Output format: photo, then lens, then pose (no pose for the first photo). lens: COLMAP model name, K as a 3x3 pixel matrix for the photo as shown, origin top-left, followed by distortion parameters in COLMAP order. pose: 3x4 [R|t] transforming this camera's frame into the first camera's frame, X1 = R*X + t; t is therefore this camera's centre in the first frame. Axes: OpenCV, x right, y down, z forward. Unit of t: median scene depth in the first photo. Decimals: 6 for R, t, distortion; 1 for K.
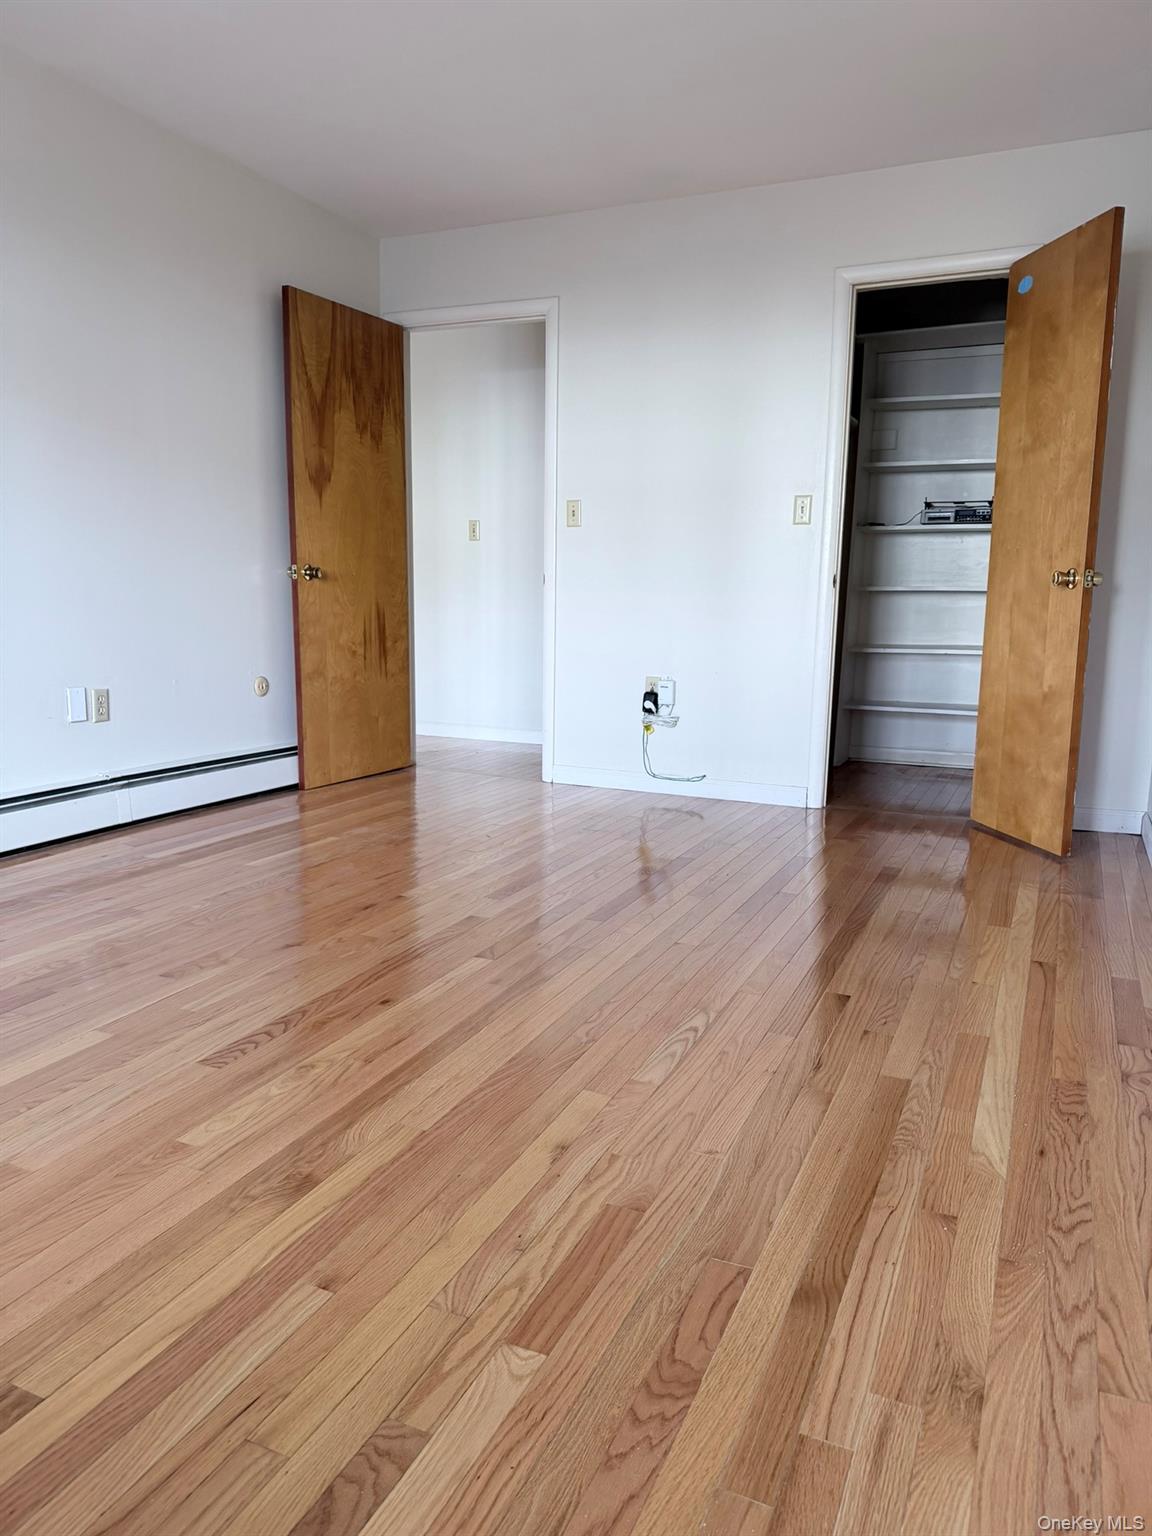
lens RADIAL K [[1077.8, 0, 573.9], [0, 1077.8, 767.2], [0, 0, 1]] dist [0.057231, -0.035854]
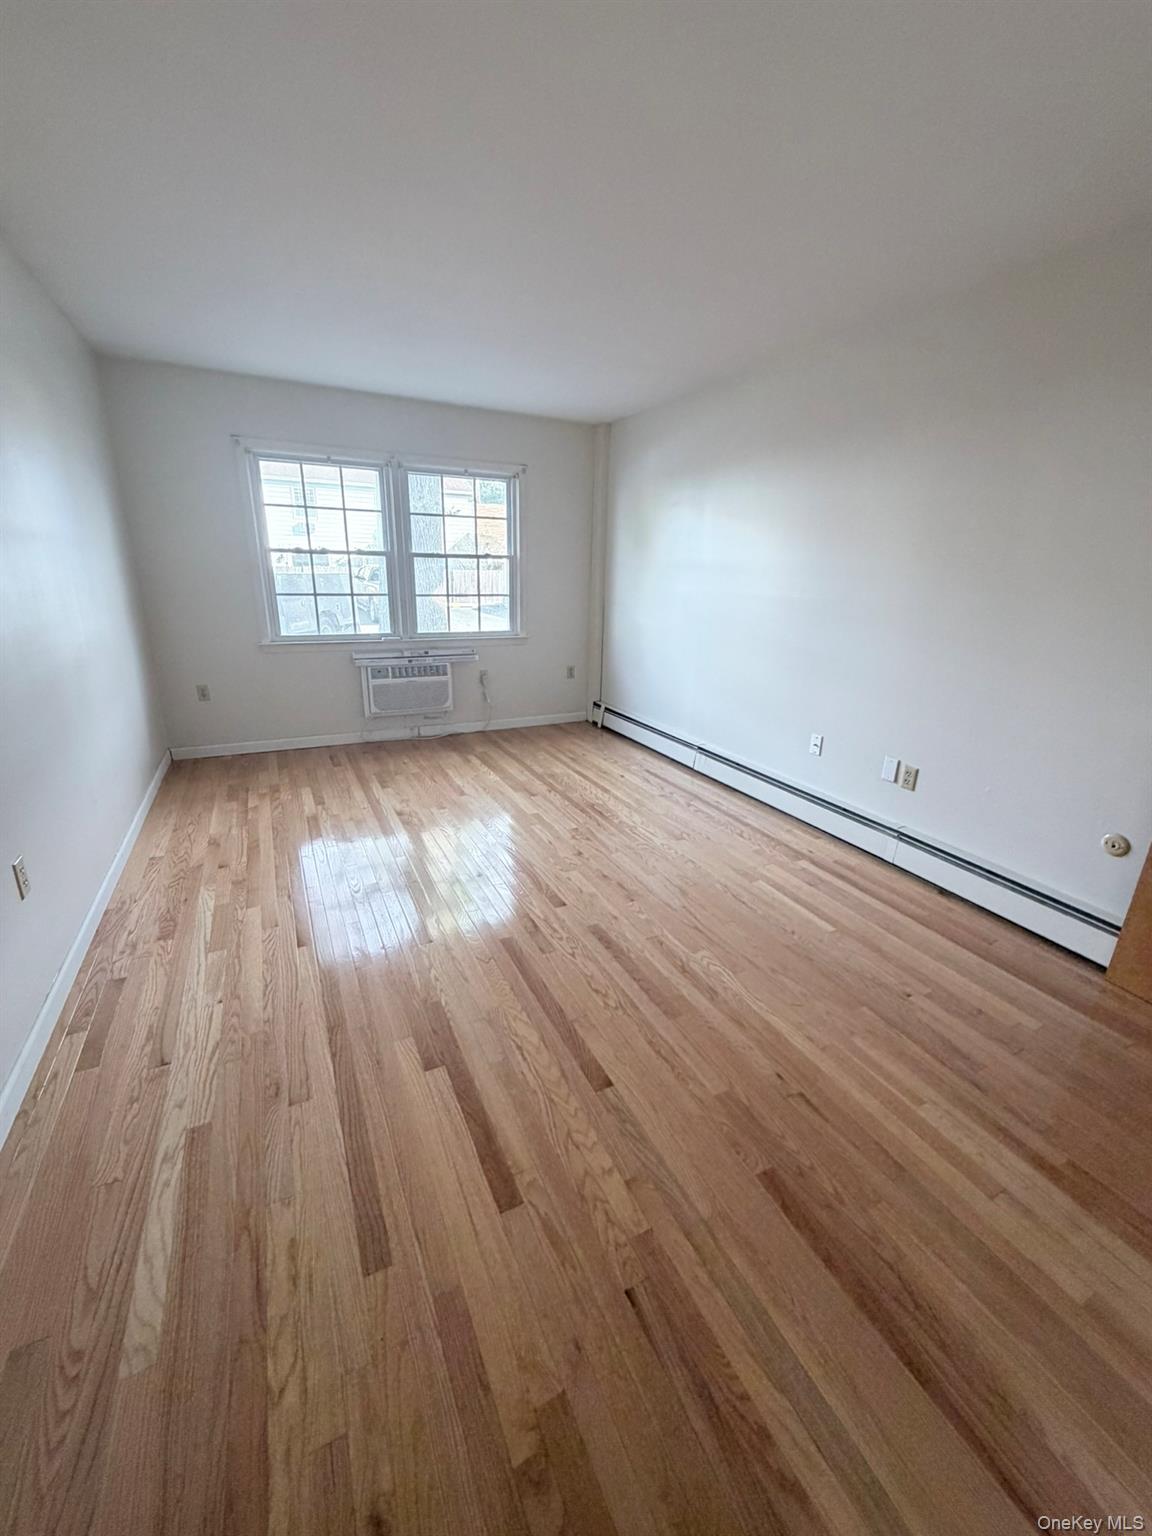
lens RADIAL K [[612.0, 0, 571.0], [0, 612.0, 770.2], [0, 0, 1]] dist [-0.001213, 0.001383]
pose [[-0.633214, 0.210562, -0.744784, 0.479632], [-0.160094, 0.905839, 0.392206, -0.356271], [0.757239, 0.367586, -0.539880, 1.308306]]
